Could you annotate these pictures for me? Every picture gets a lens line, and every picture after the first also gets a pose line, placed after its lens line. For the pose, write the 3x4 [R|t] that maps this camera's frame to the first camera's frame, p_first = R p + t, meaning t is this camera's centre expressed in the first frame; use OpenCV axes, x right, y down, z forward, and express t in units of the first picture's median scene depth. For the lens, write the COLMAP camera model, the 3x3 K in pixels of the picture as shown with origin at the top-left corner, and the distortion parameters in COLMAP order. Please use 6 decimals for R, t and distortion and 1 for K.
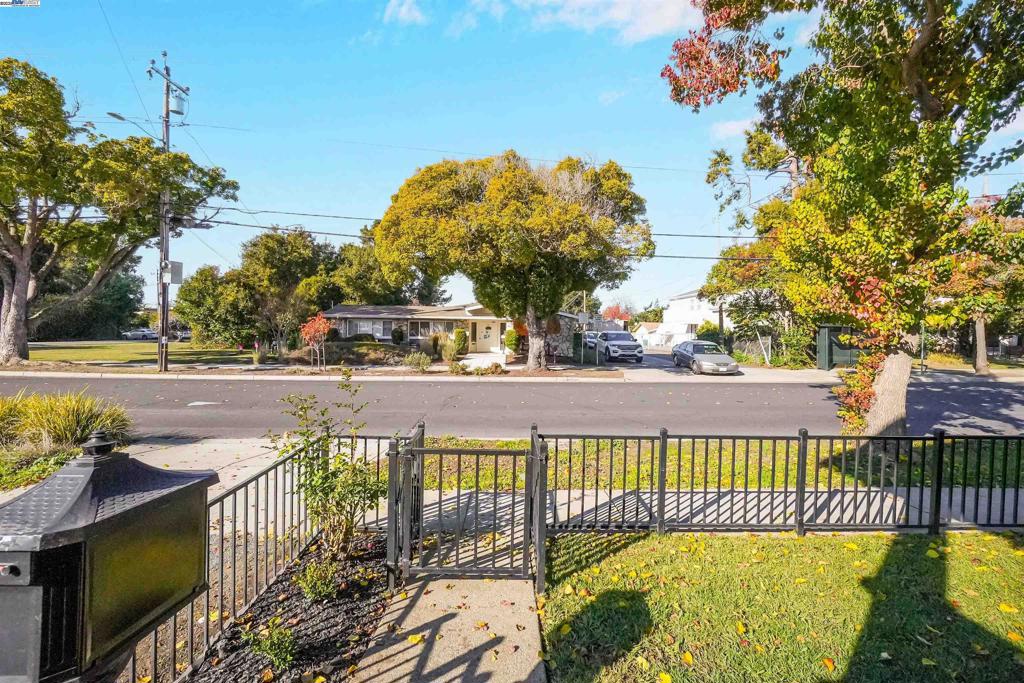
lens RADIAL K [[451.2, 0, 515.2], [0, 451.2, 336.8], [0, 0, 1]] dist [-0.011343, 0.003354]
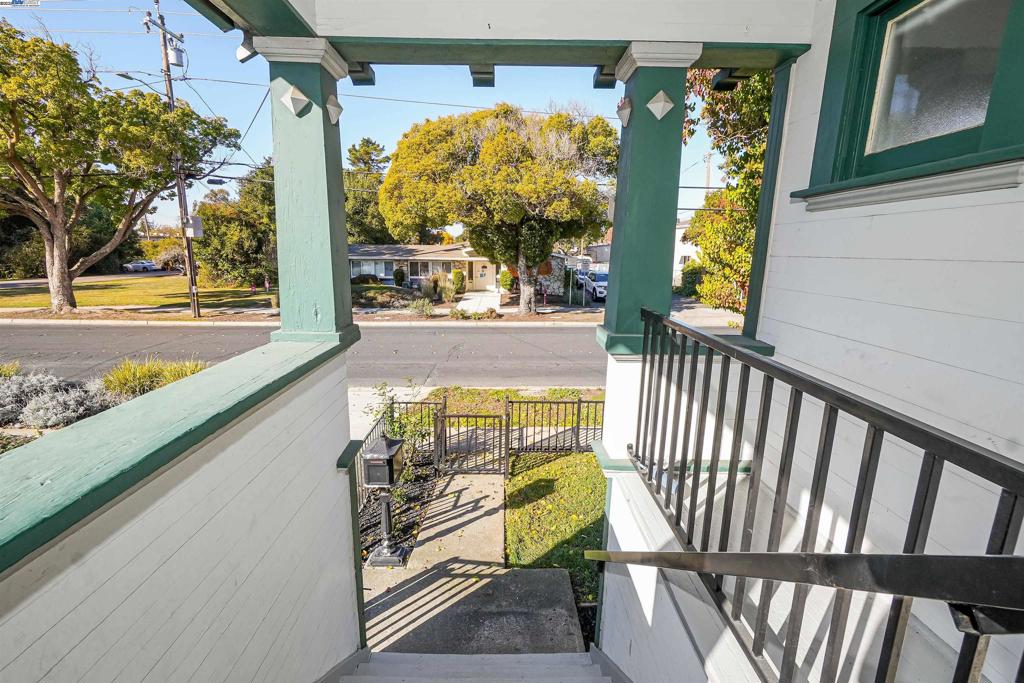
lens RADIAL K [[451.2, 0, 511.3], [0, 451.2, 341.7], [0, 0, 1]] dist [-0.011343, 0.003354]
pose [[0.999990, -0.003658, -0.002759, 0.076128], [0.004081, 0.984803, 0.173626, -0.402208], [0.002082, -0.173635, 0.984808, -0.893107]]
